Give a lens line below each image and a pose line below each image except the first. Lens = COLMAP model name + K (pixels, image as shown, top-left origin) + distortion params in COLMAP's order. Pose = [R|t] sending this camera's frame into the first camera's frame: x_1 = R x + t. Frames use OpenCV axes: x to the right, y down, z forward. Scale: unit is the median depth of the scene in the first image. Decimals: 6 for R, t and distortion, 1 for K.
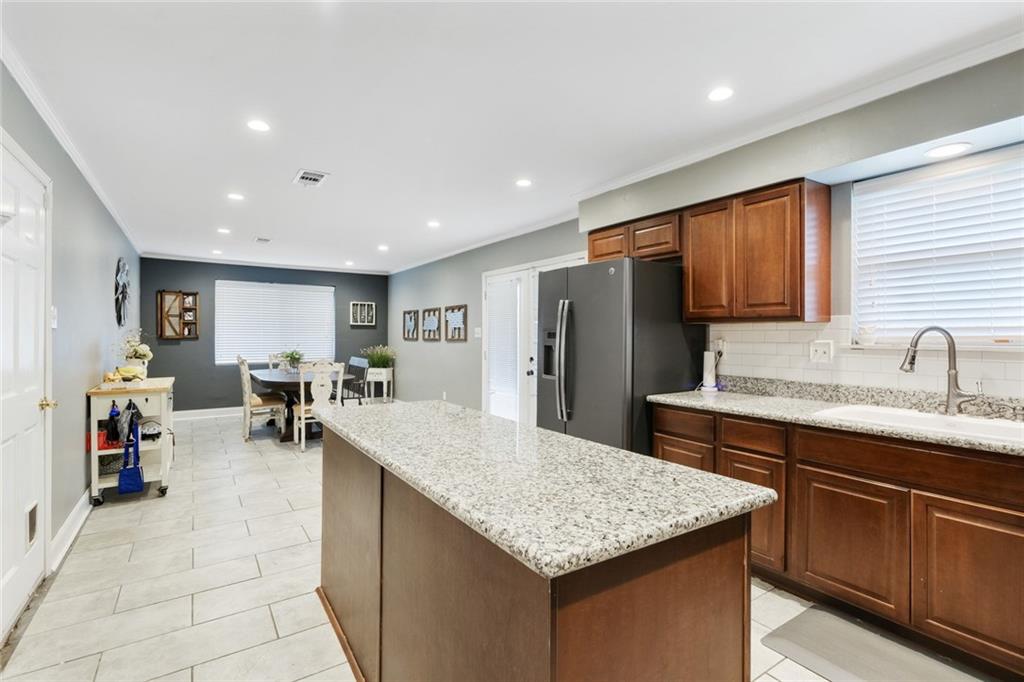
lens RADIAL K [[472.7, 0, 509.4], [0, 472.7, 331.8], [0, 0, 1]] dist [-0.000299, -0.000120]
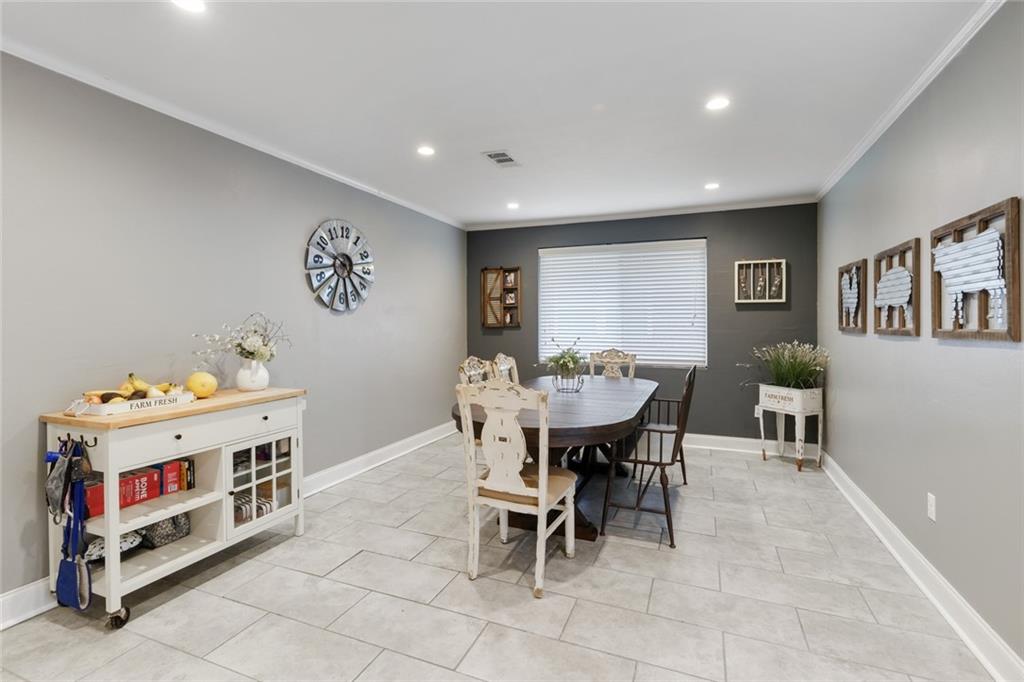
lens RADIAL K [[472.7, 0, 509.4], [0, 472.7, 331.8], [0, 0, 1]] dist [-0.000299, -0.000120]
pose [[0.558672, 0.011975, -0.829302, -0.028606], [0.008342, 0.999764, 0.020056, 0.006110], [0.829347, -0.018123, 0.558440, 0.557122]]
